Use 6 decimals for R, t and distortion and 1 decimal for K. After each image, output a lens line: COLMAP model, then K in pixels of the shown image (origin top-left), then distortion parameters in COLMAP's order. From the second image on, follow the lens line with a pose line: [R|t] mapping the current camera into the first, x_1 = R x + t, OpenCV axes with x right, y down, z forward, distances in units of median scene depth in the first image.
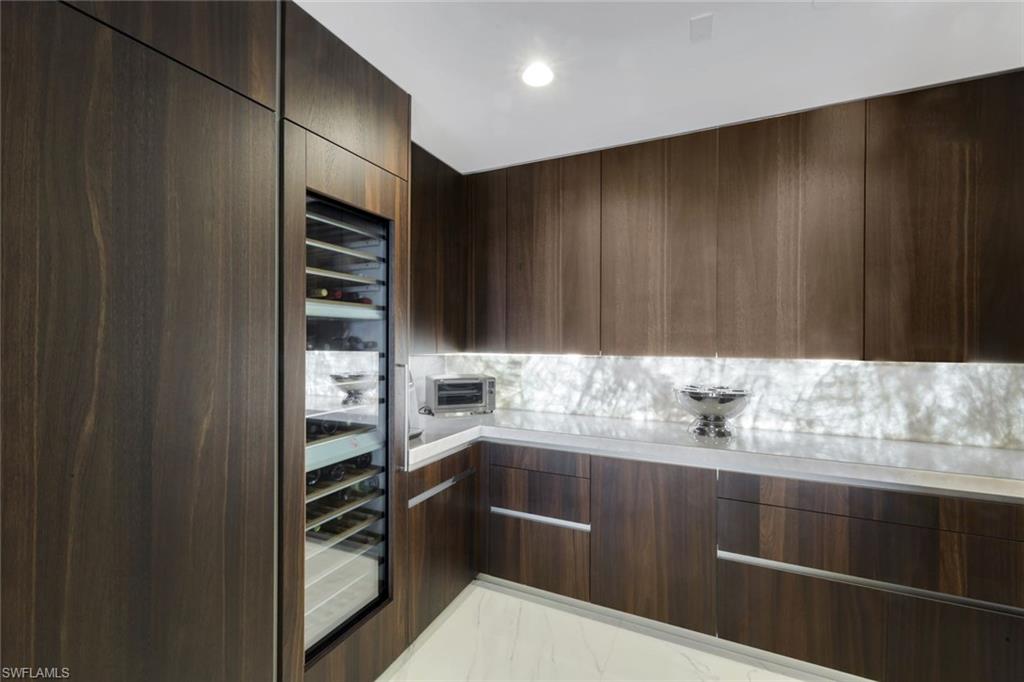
lens RADIAL K [[419.4, 0, 513.4], [0, 419.4, 342.5], [0, 0, 1]] dist [0.005389, -0.000083]
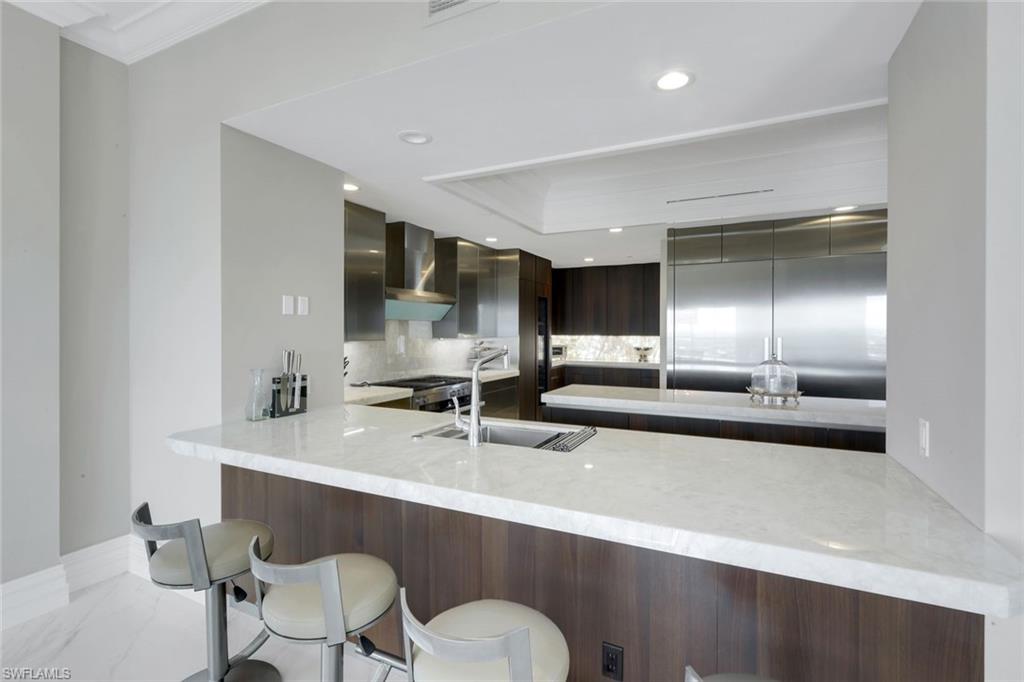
lens RADIAL K [[473.3, 0, 517.2], [0, 473.3, 338.3], [0, 0, 1]] dist [0.003075, 0.000250]
pose [[0.999975, -0.007050, -0.001057, -0.396748], [0.007060, 0.999927, 0.009815, 0.010731], [0.000987, -0.009822, 0.999951, -2.216198]]
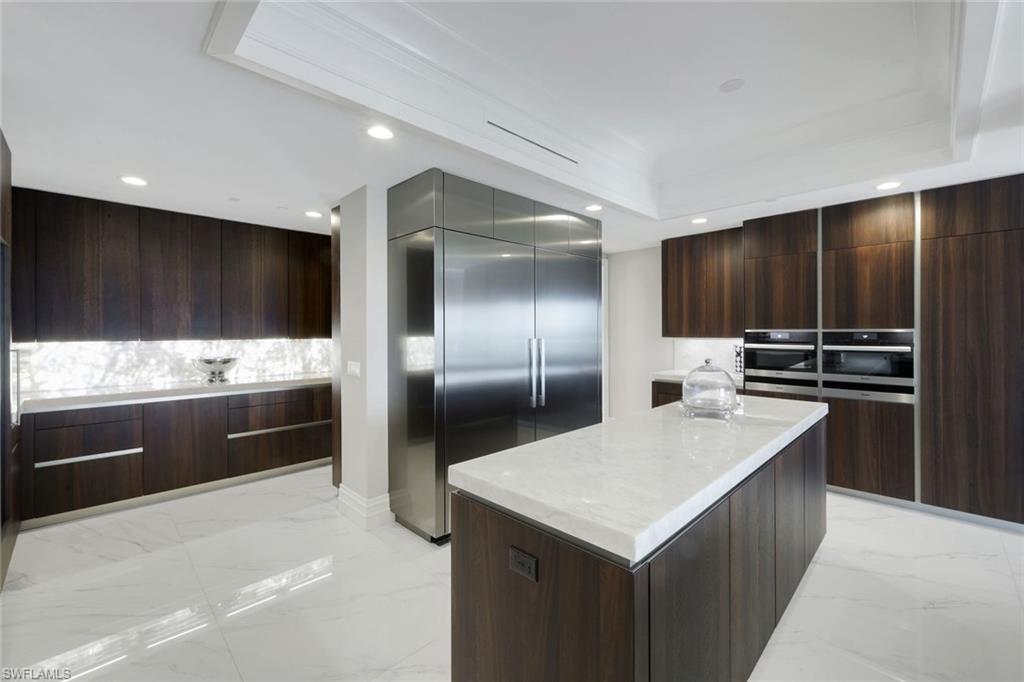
lens RADIAL K [[419.4, 0, 515.7], [0, 419.4, 335.1], [0, 0, 1]] dist [0.005389, -0.000083]
pose [[0.322623, -0.012003, 0.946451, -0.773413], [0.013321, 0.999878, 0.008140, 0.015382], [-0.946434, 0.009982, 0.322744, -0.761885]]
